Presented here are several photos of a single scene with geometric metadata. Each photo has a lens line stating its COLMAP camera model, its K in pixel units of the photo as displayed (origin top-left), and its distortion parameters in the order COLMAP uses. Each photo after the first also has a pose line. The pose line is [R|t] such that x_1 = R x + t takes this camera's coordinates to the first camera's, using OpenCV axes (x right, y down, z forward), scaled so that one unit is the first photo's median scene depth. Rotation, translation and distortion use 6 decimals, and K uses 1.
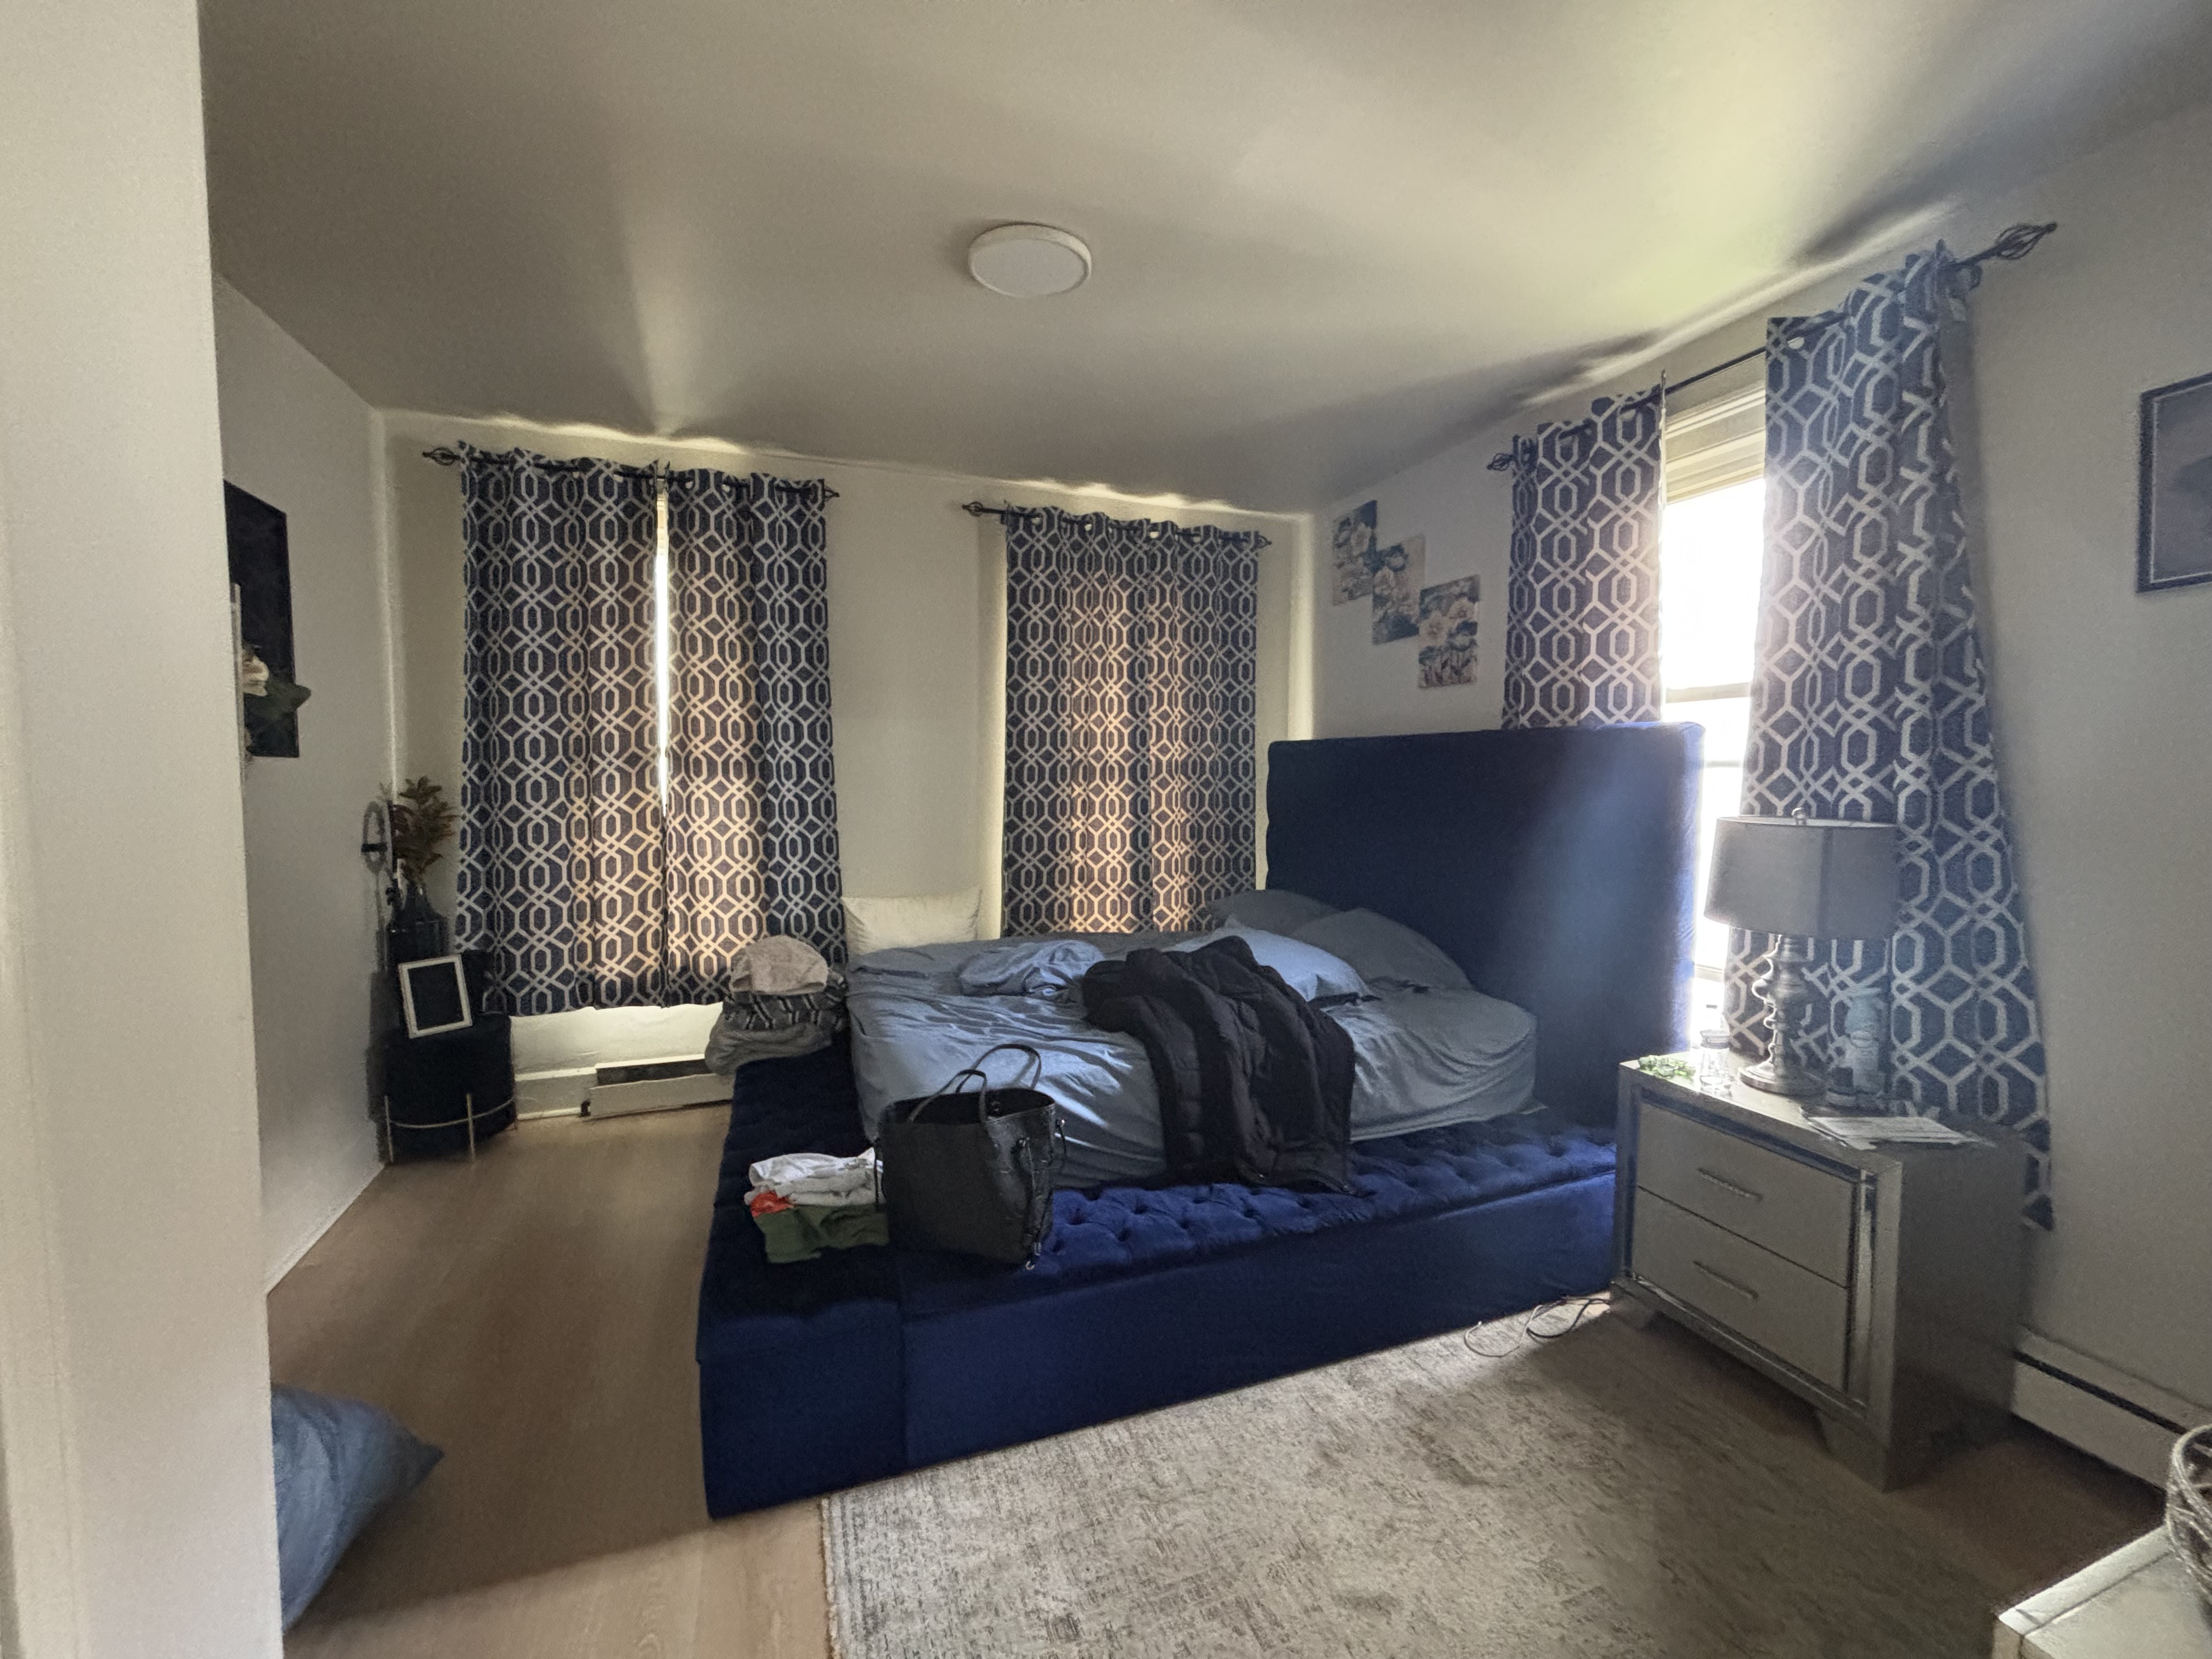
lens RADIAL K [[887.9, 0, 1104.8], [0, 887.9, 826.9], [0, 0, 1]] dist [-0.002654, 0.000275]
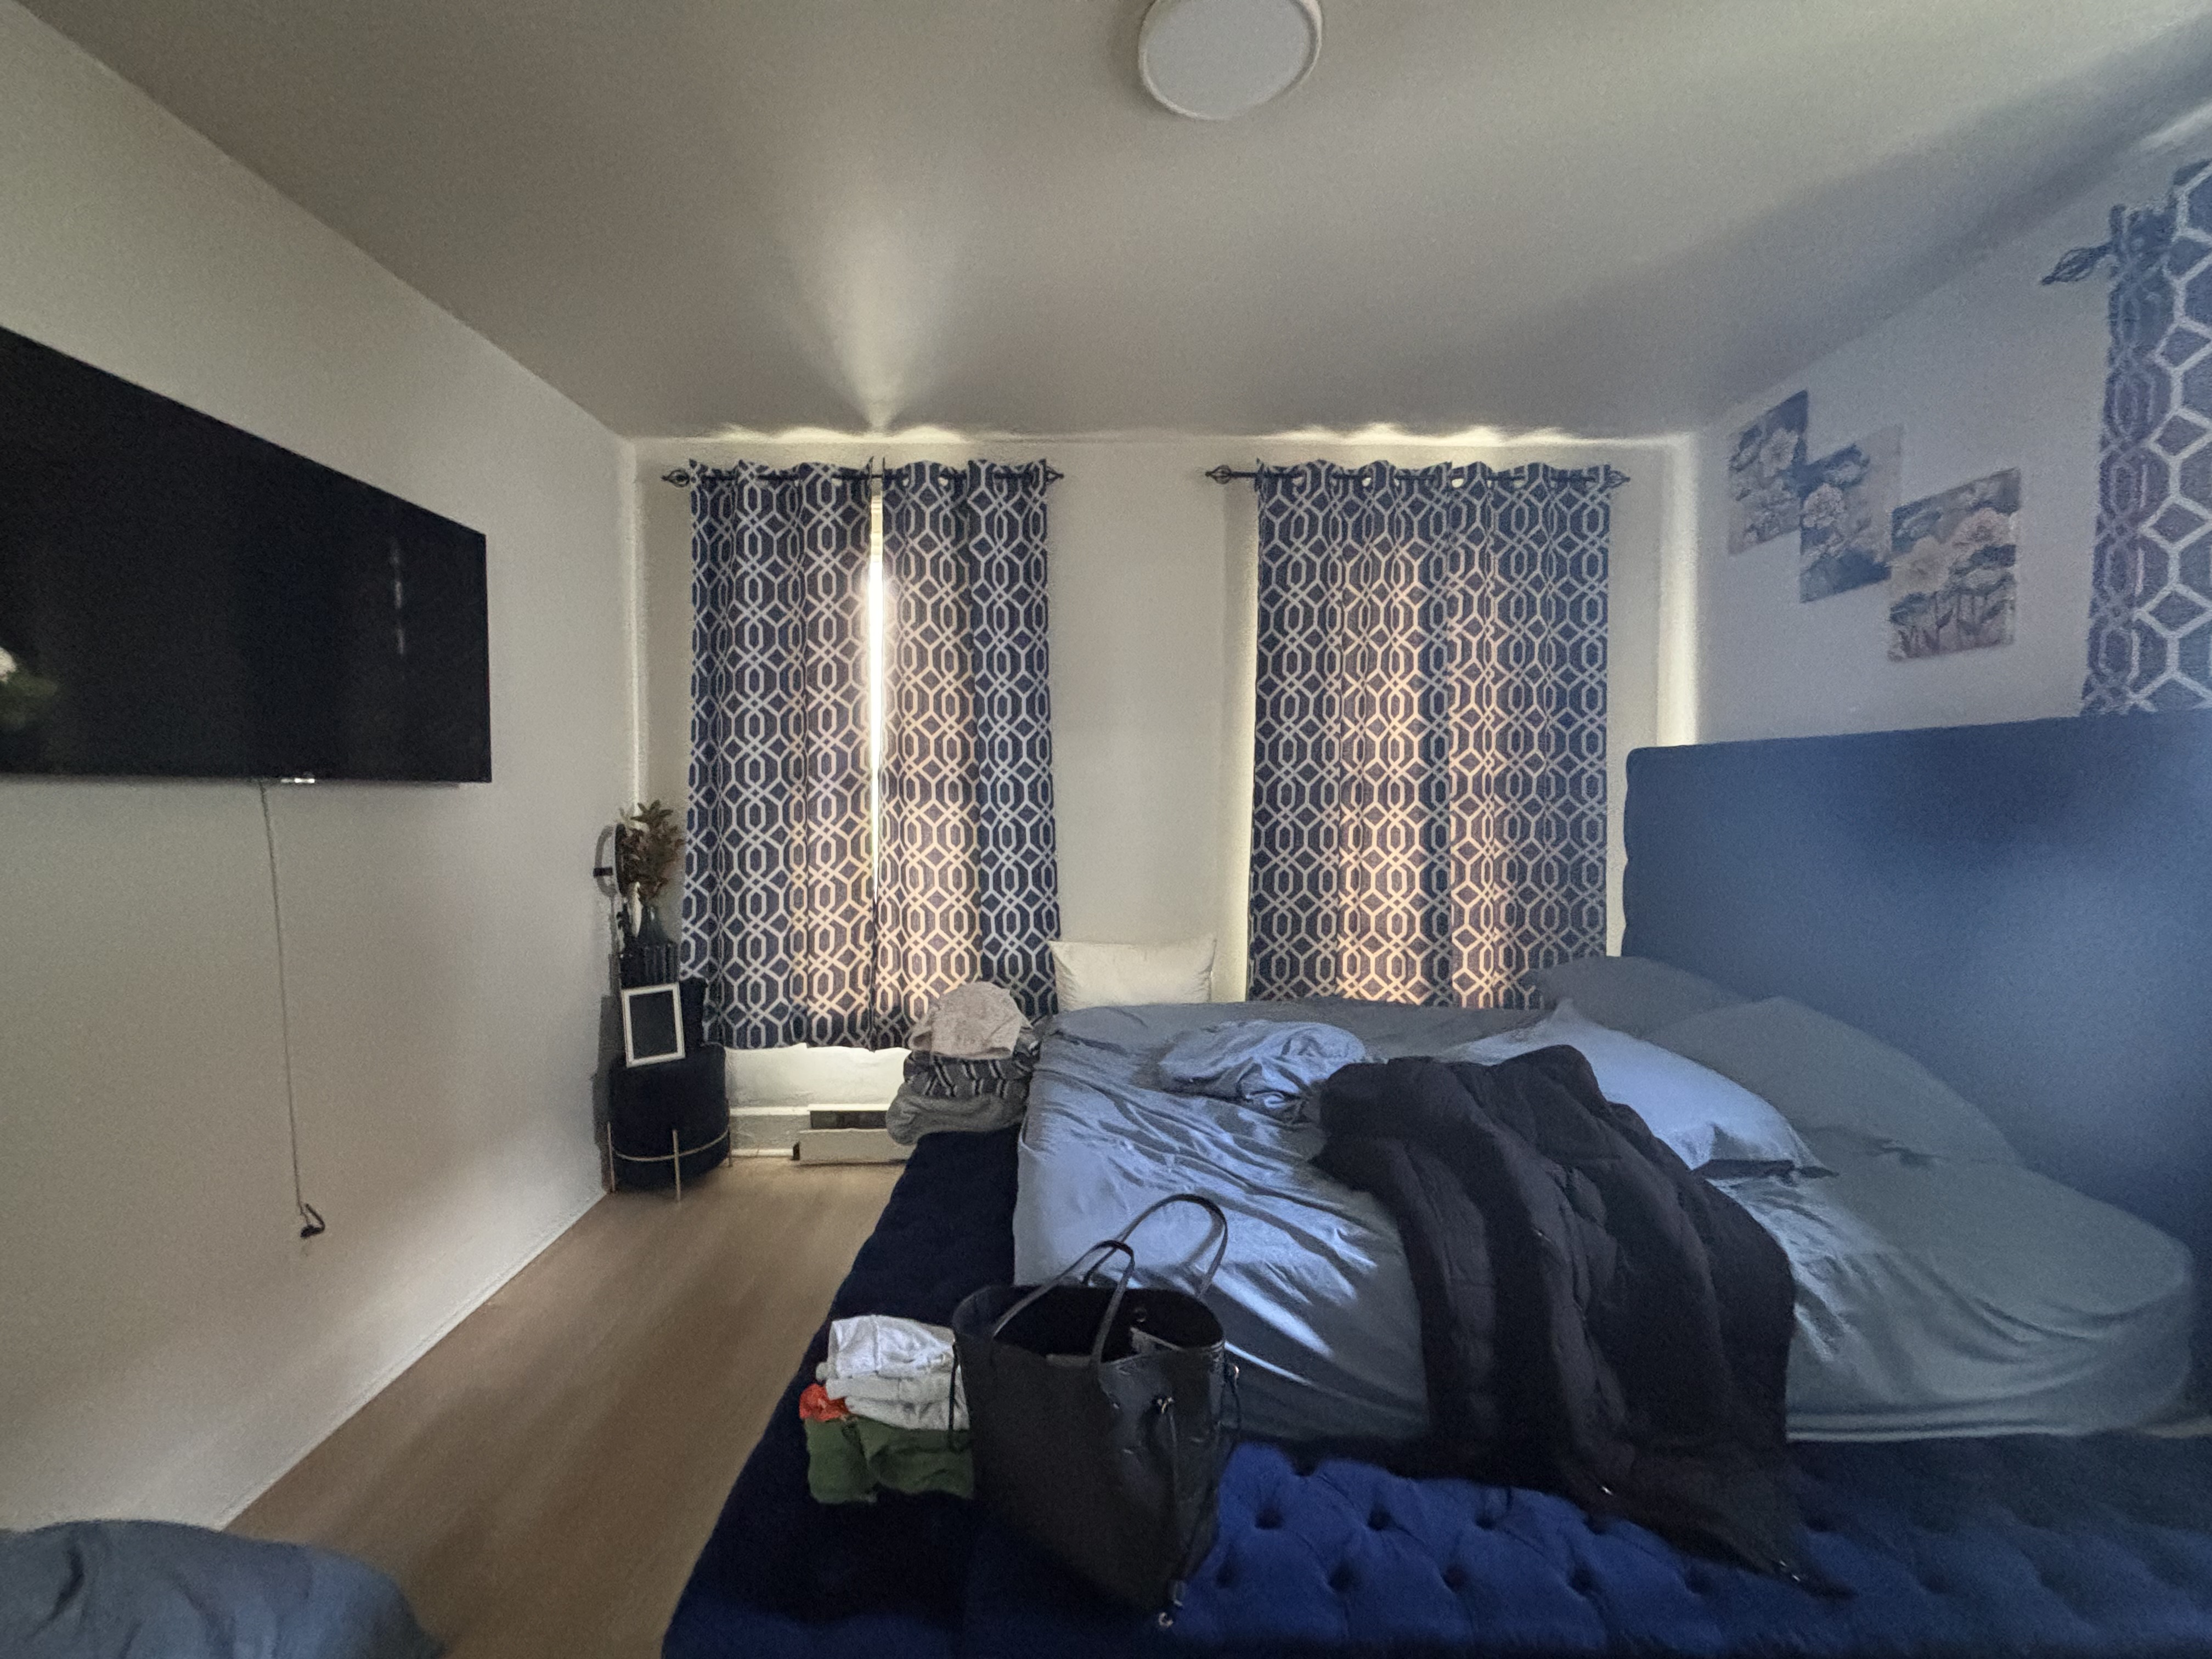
lens RADIAL K [[887.9, 0, 1103.4], [0, 887.9, 821.6], [0, 0, 1]] dist [-0.002654, 0.000275]
pose [[0.938552, 0.007023, -0.345067, 0.041980], [-0.015720, 0.999625, -0.022410, -0.016734], [0.344780, 0.026458, 0.938311, 0.216484]]
